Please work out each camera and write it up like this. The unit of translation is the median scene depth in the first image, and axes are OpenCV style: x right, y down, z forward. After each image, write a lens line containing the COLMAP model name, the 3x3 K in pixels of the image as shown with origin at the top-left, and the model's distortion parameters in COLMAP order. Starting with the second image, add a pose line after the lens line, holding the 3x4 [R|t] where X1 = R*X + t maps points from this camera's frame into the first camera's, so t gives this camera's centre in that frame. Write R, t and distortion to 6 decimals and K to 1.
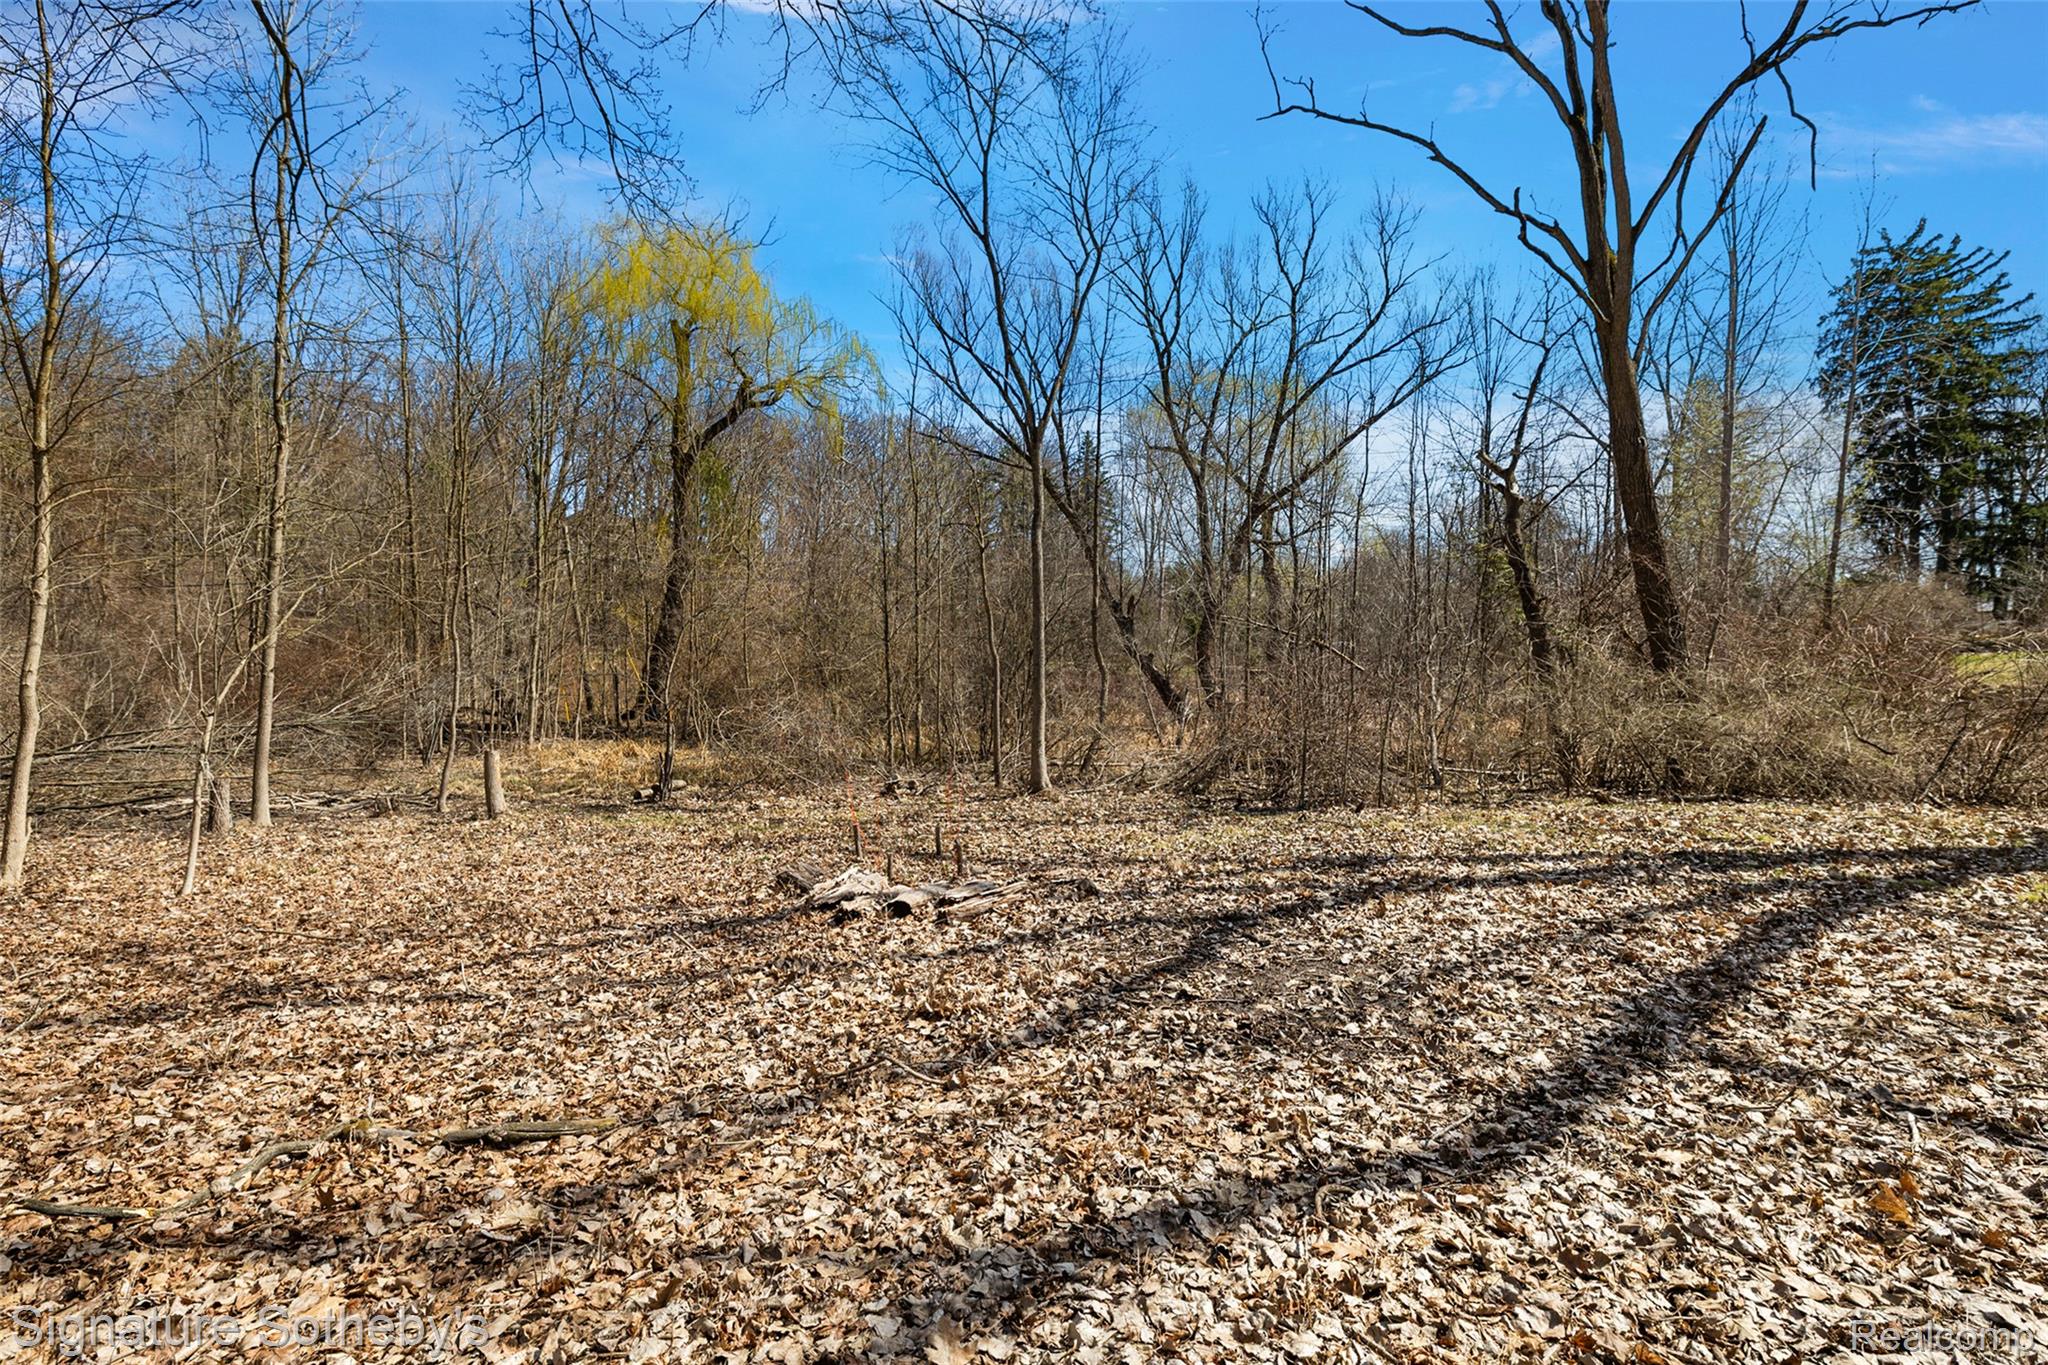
lens RADIAL K [[962.4, 0, 1034.0], [0, 962.4, 668.6], [0, 0, 1]] dist [-0.014560, -0.000275]
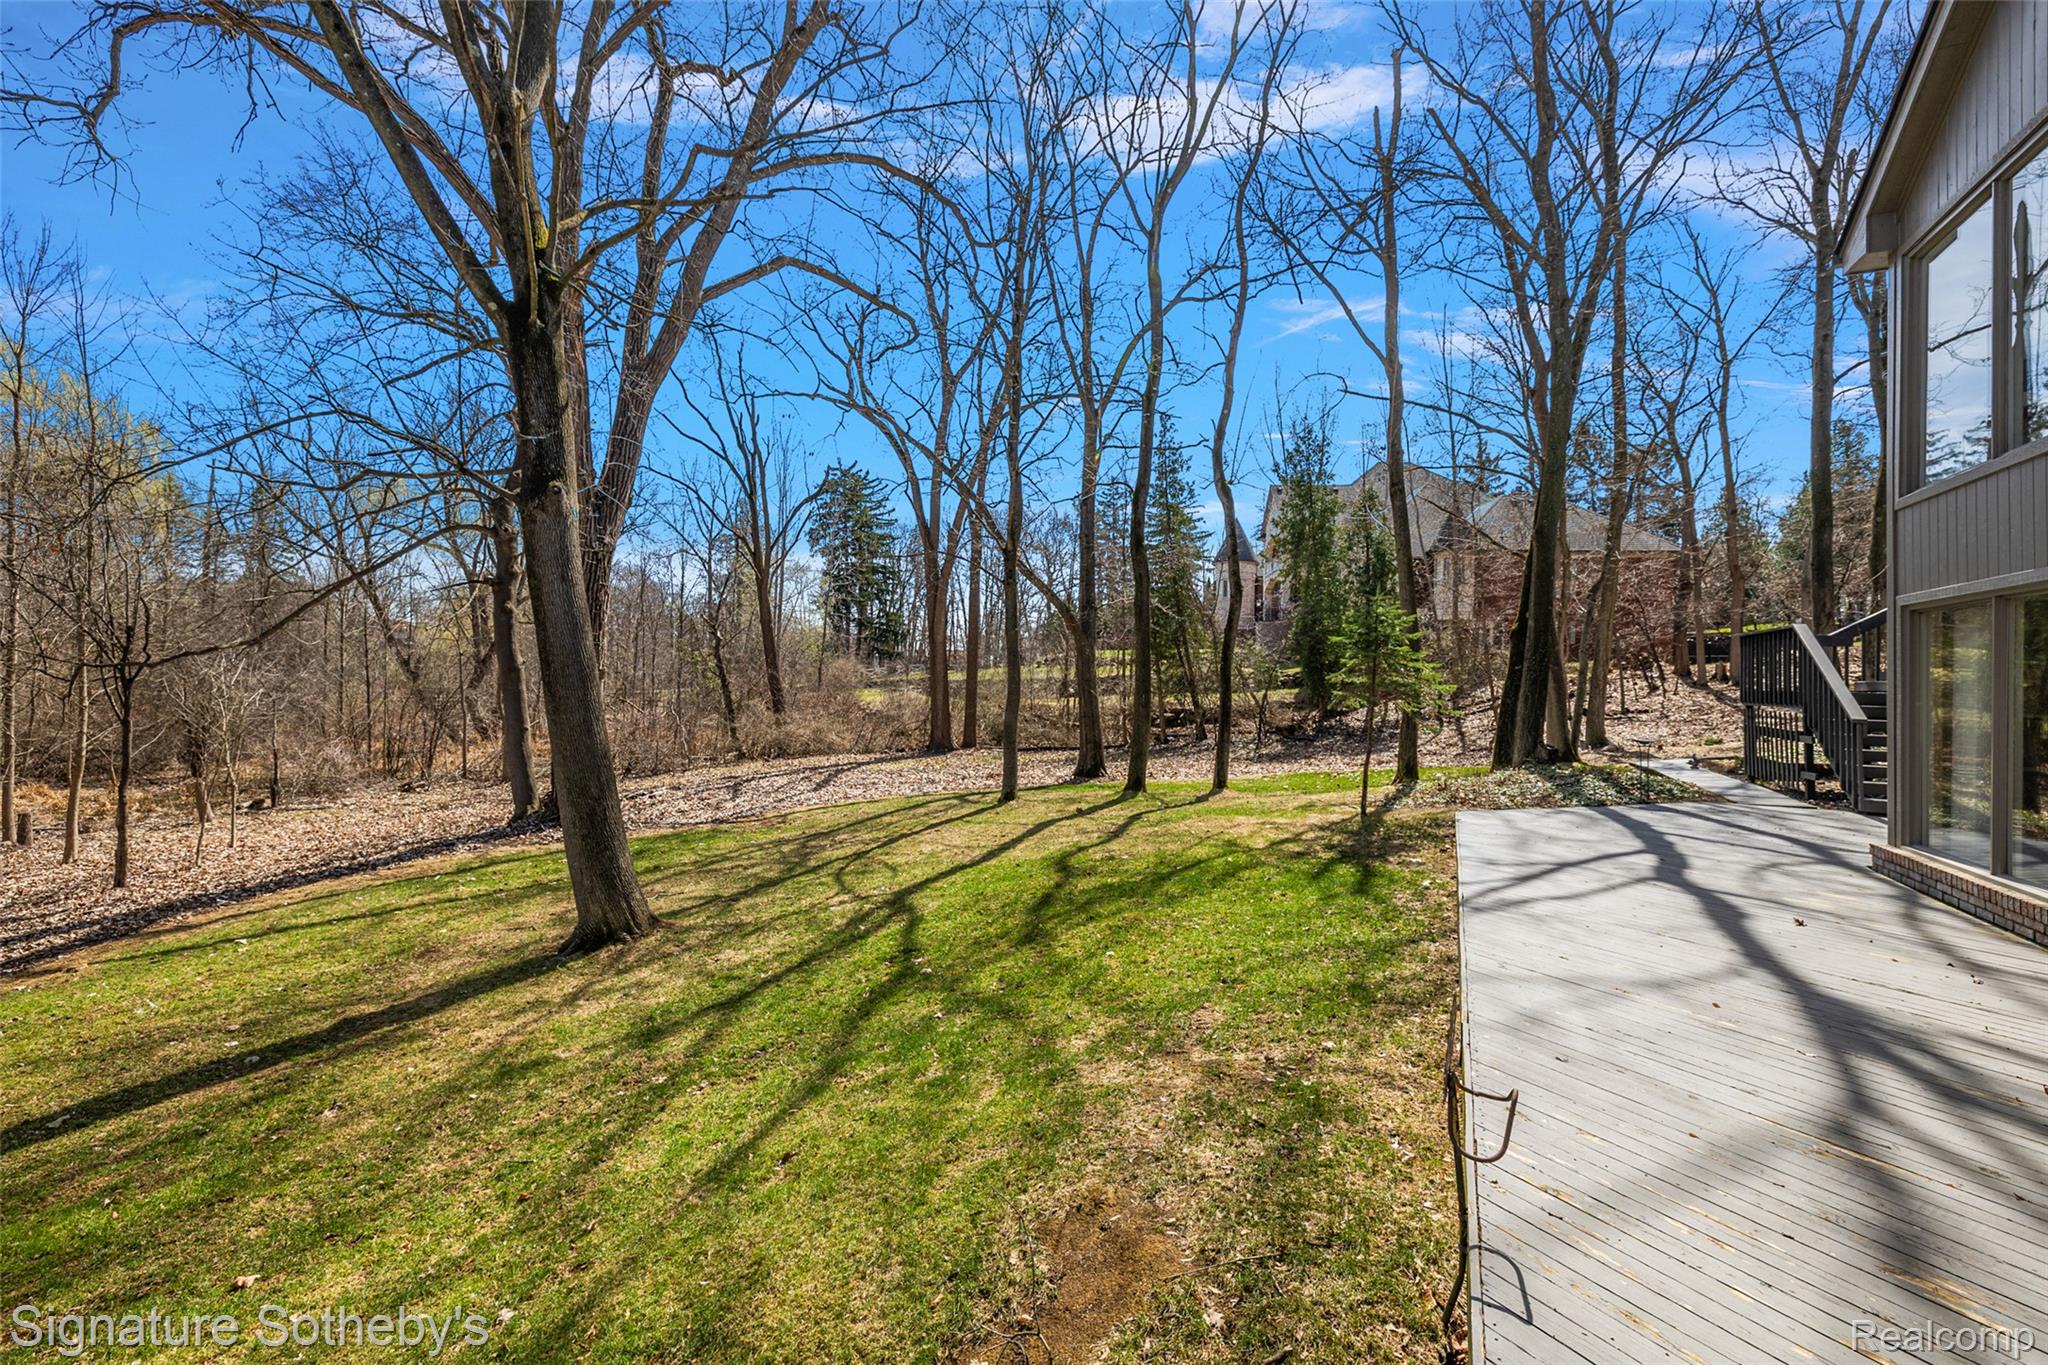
lens RADIAL K [[857.4, 0, 1023.2], [0, 857.4, 679.4], [0, 0, 1]] dist [-0.000598, -0.000106]
pose [[0.582265, 0.002625, 0.812995, -0.855167], [-0.007415, 0.999970, 0.002082, -0.097324], [-0.812965, -0.007241, 0.582267, -0.913274]]
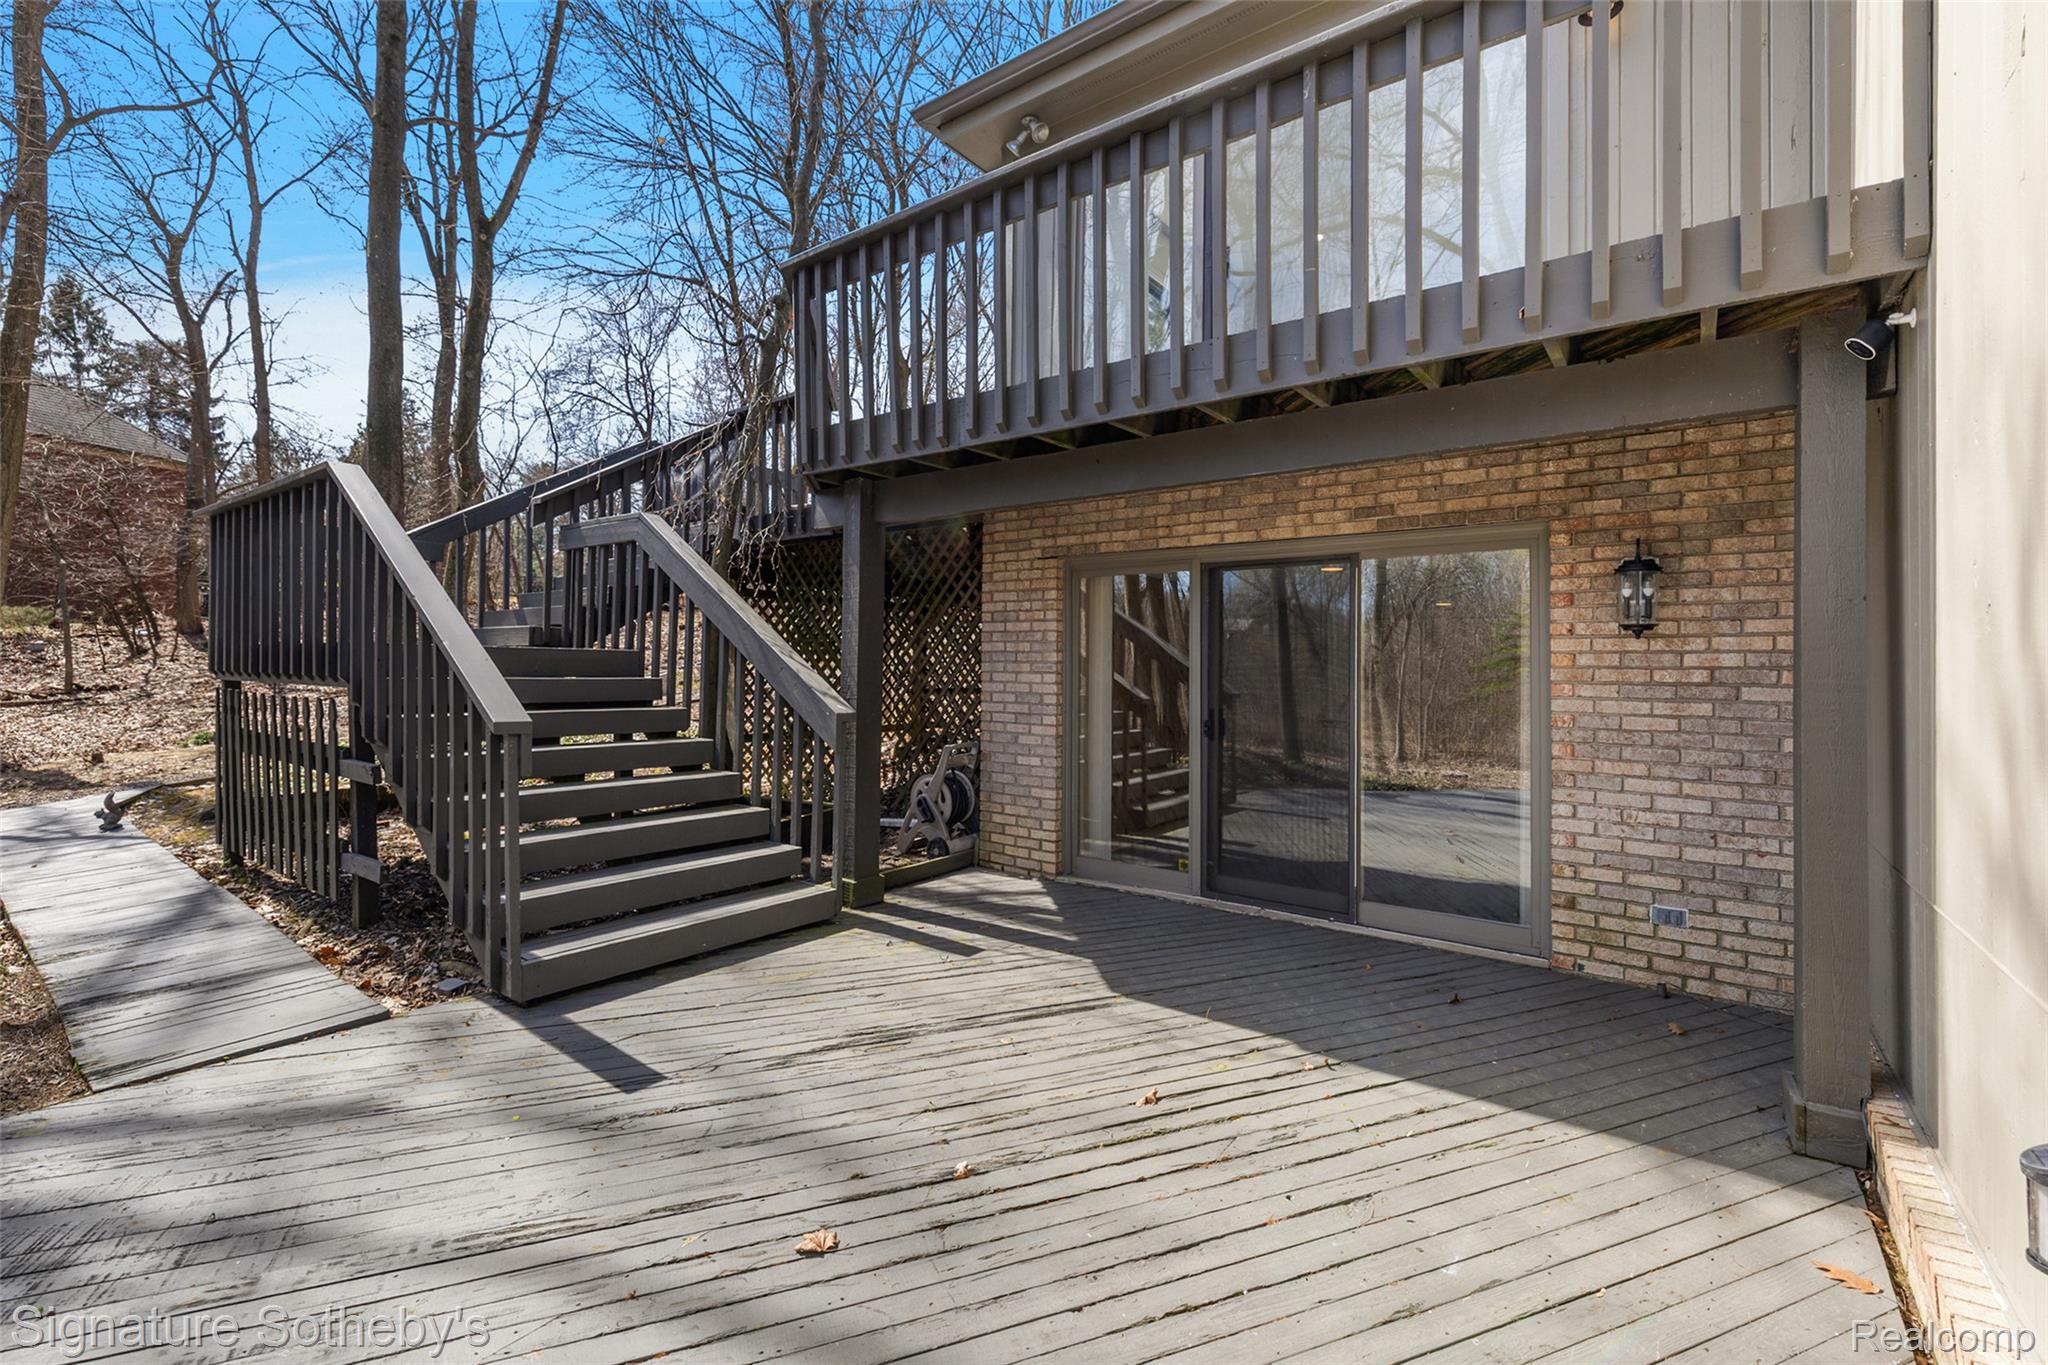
lens RADIAL K [[857.4, 0, 1020.4], [0, 857.4, 660.8], [0, 0, 1]] dist [-0.000598, -0.000106]
pose [[-0.702511, -0.009678, 0.711607, -0.221602], [-0.015260, 0.999882, -0.001466, -0.087116], [-0.711510, -0.011890, -0.702576, -0.988167]]
